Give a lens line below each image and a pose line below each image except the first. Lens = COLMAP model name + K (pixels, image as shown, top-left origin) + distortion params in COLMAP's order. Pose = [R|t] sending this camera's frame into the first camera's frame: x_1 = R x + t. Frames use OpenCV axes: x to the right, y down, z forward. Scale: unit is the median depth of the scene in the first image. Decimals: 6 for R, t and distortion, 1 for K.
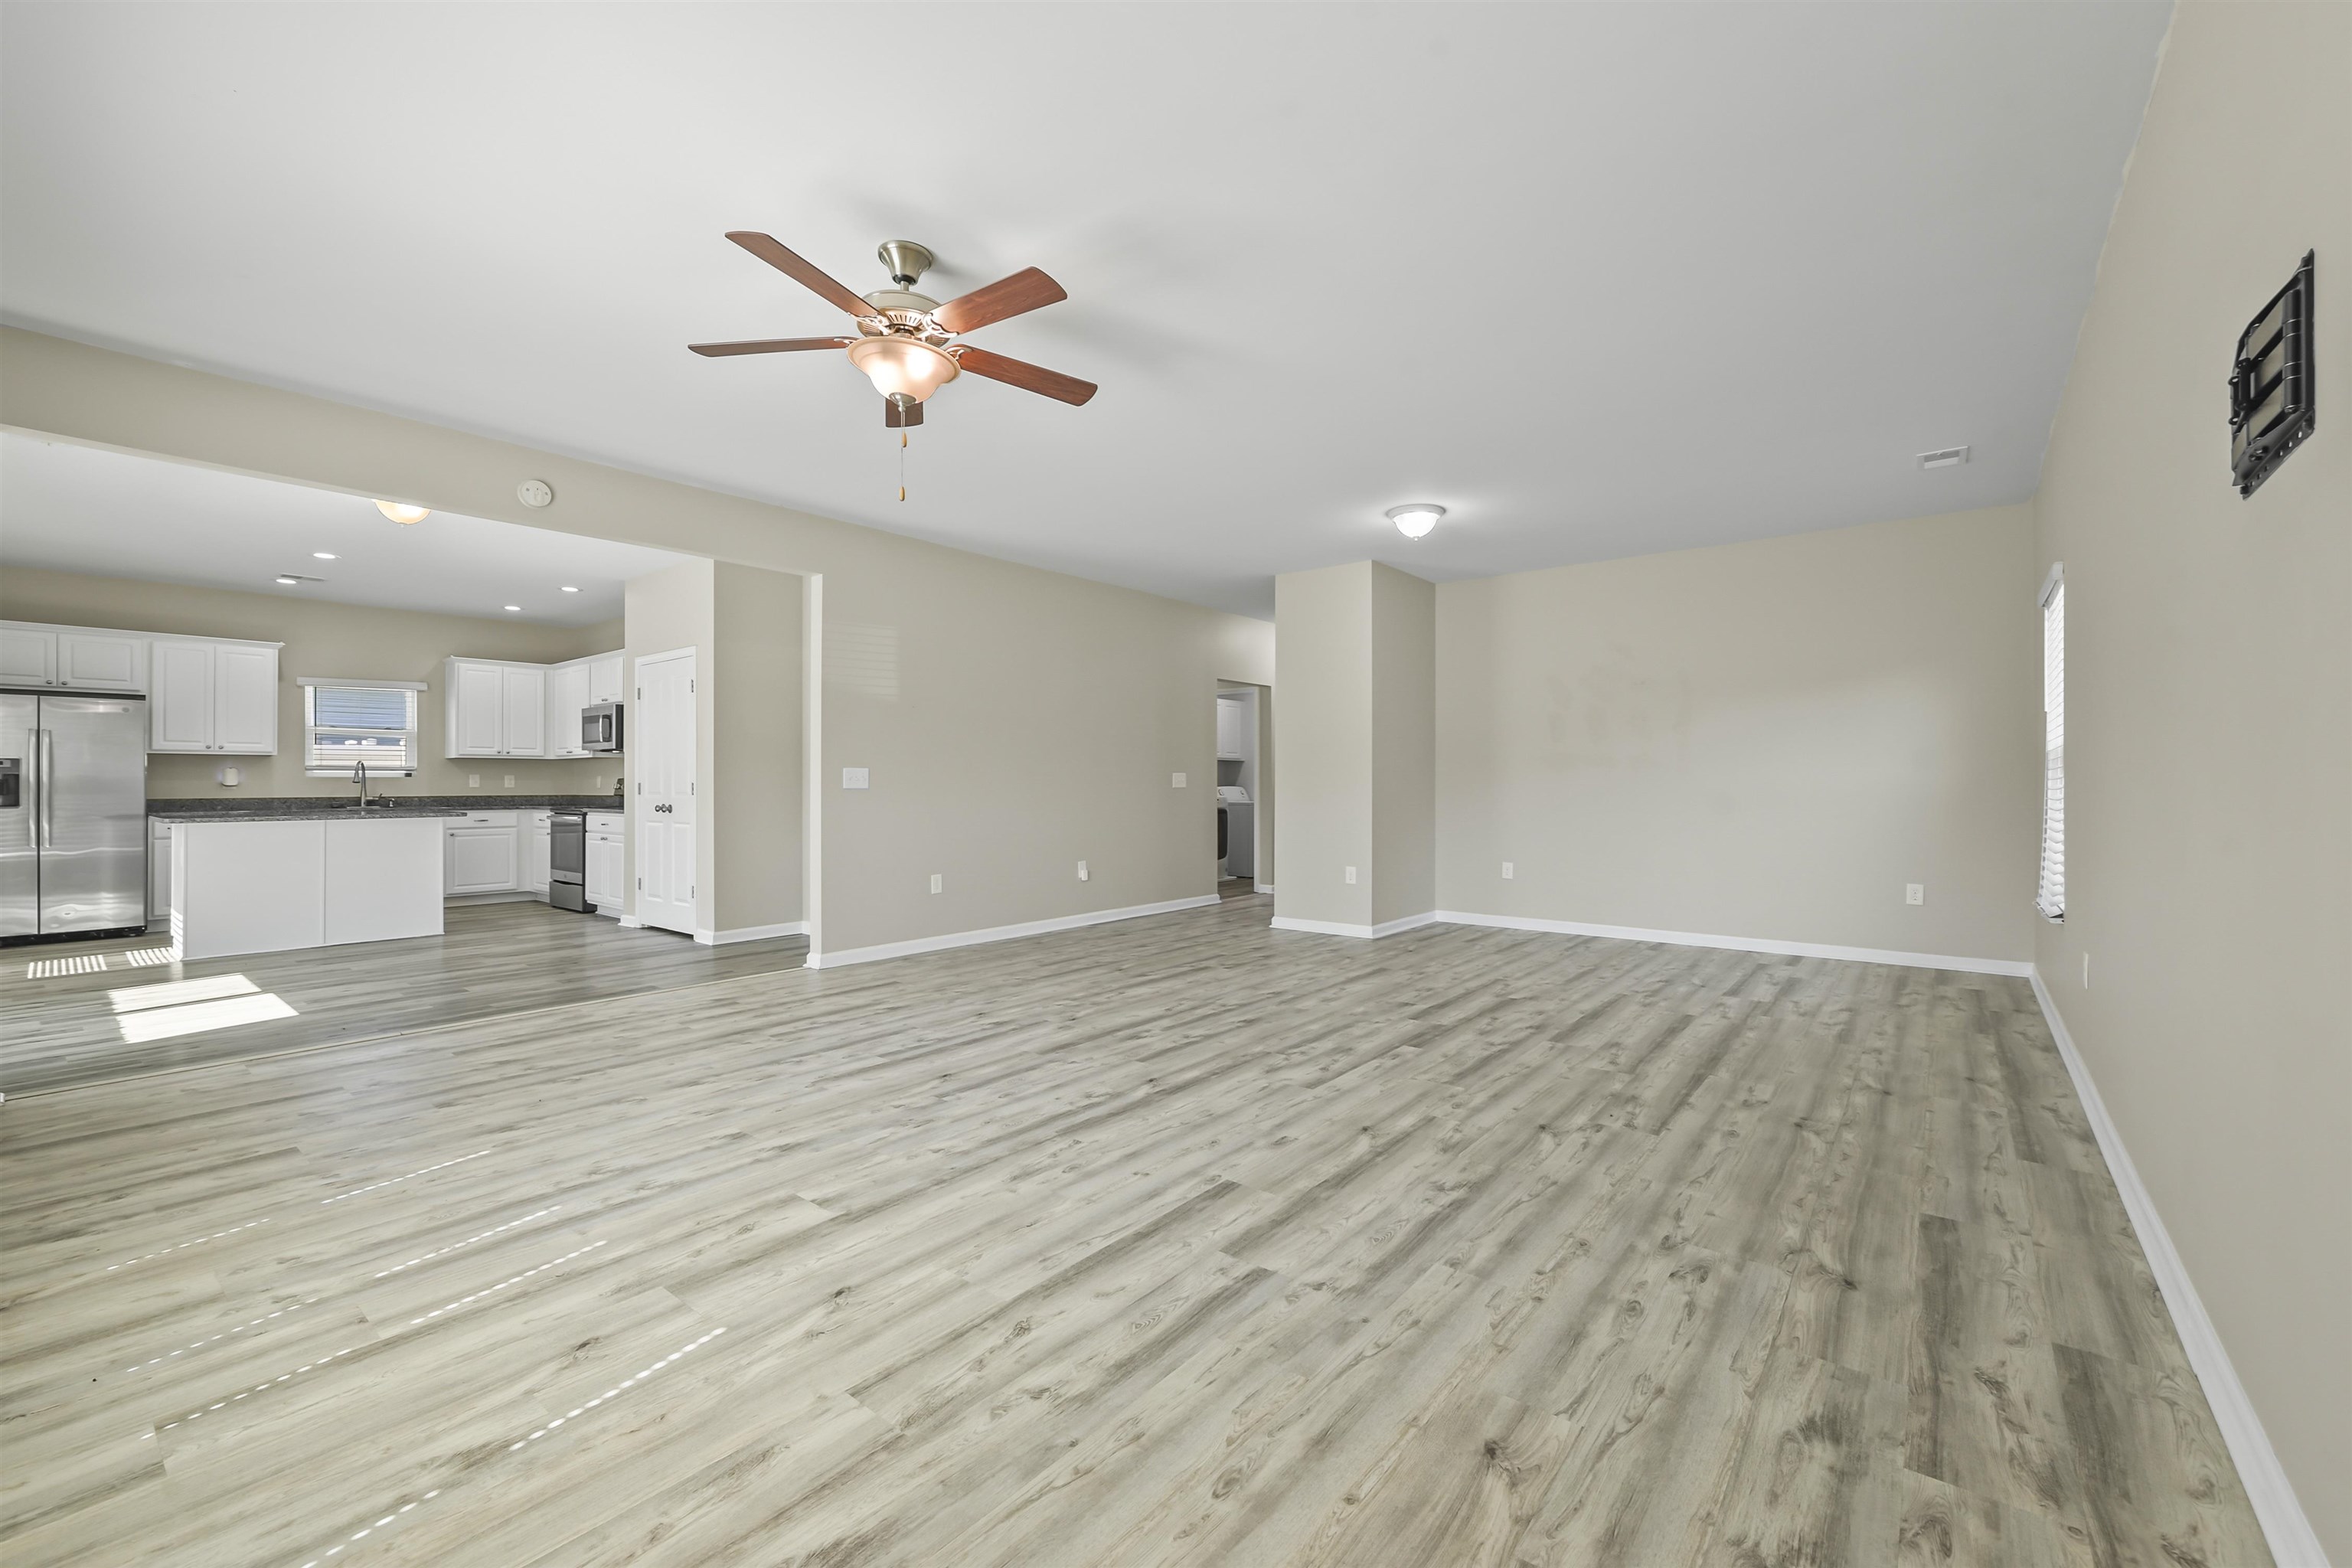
lens RADIAL K [[958.7, 0, 1176.0], [0, 958.7, 784.0], [0, 0, 1]] dist [-0.000779, 0.000446]
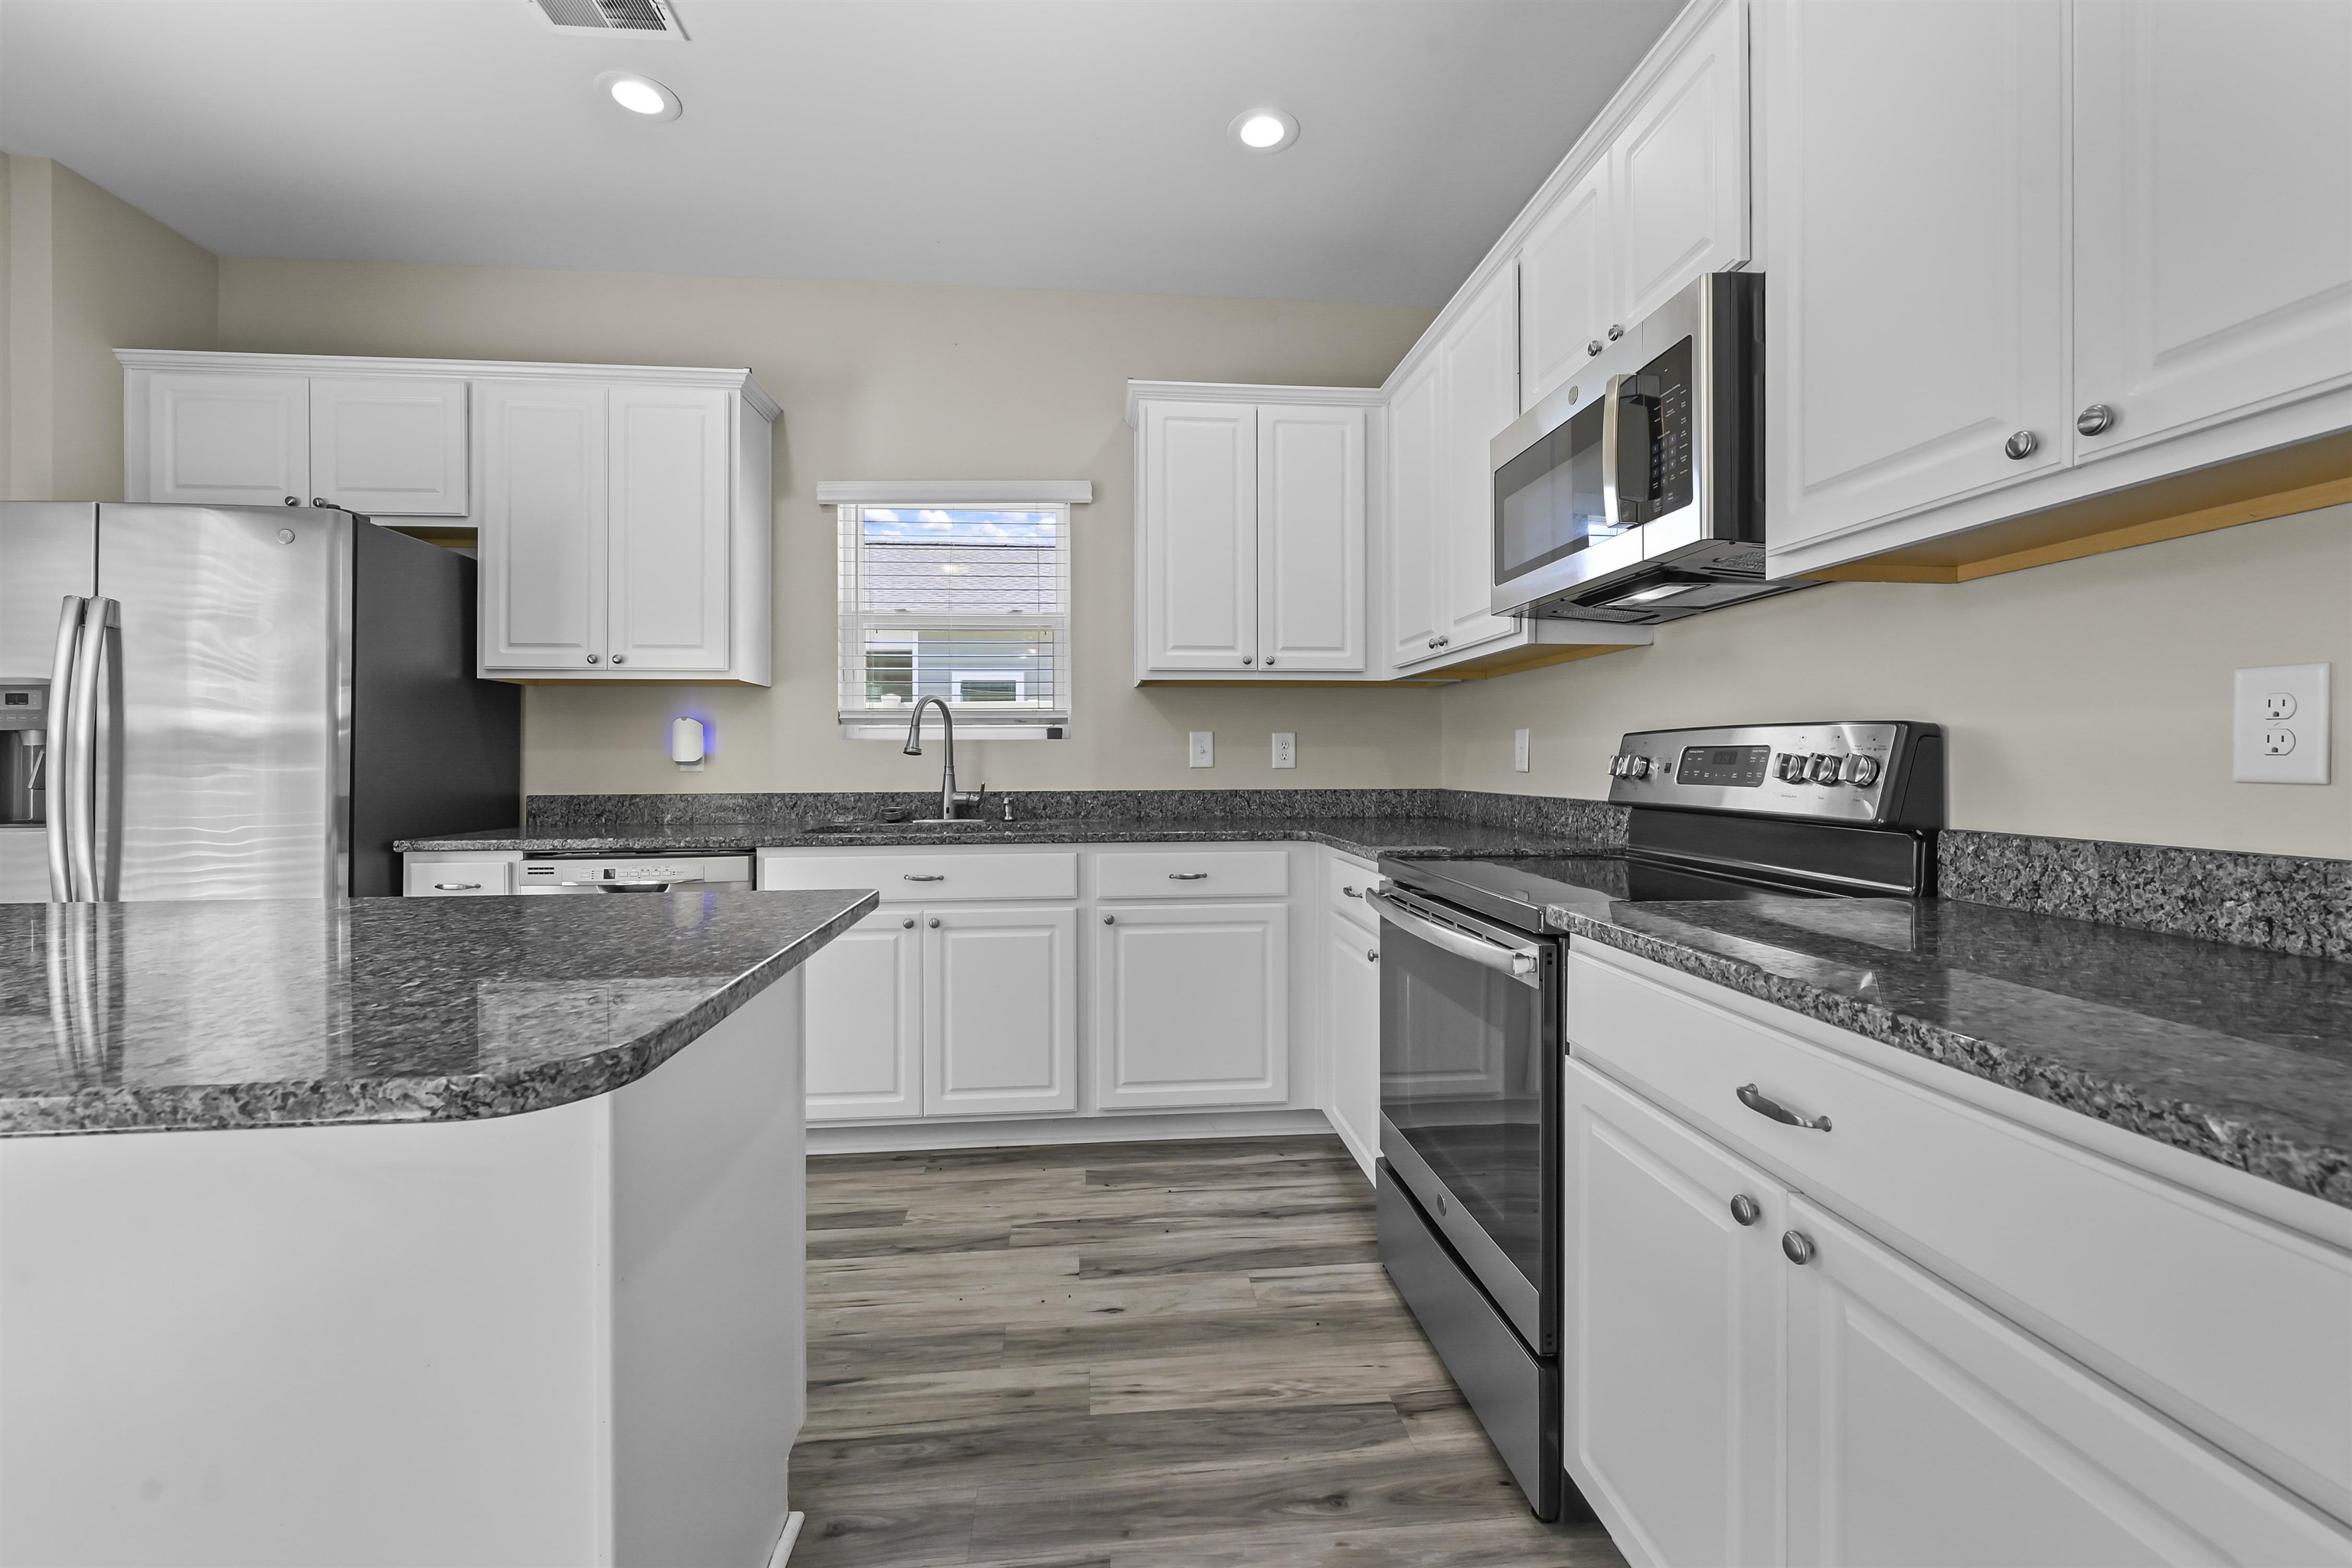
lens RADIAL K [[949.4, 0, 1176.0], [0, 949.4, 784.0], [0, 0, 1]] dist [-0.001004, 0.000090]
pose [[0.701630, 0.015938, -0.712363, -0.505309], [0.002355, 0.999692, 0.024686, 0.001006], [0.712538, -0.018998, 0.701377, 0.775809]]
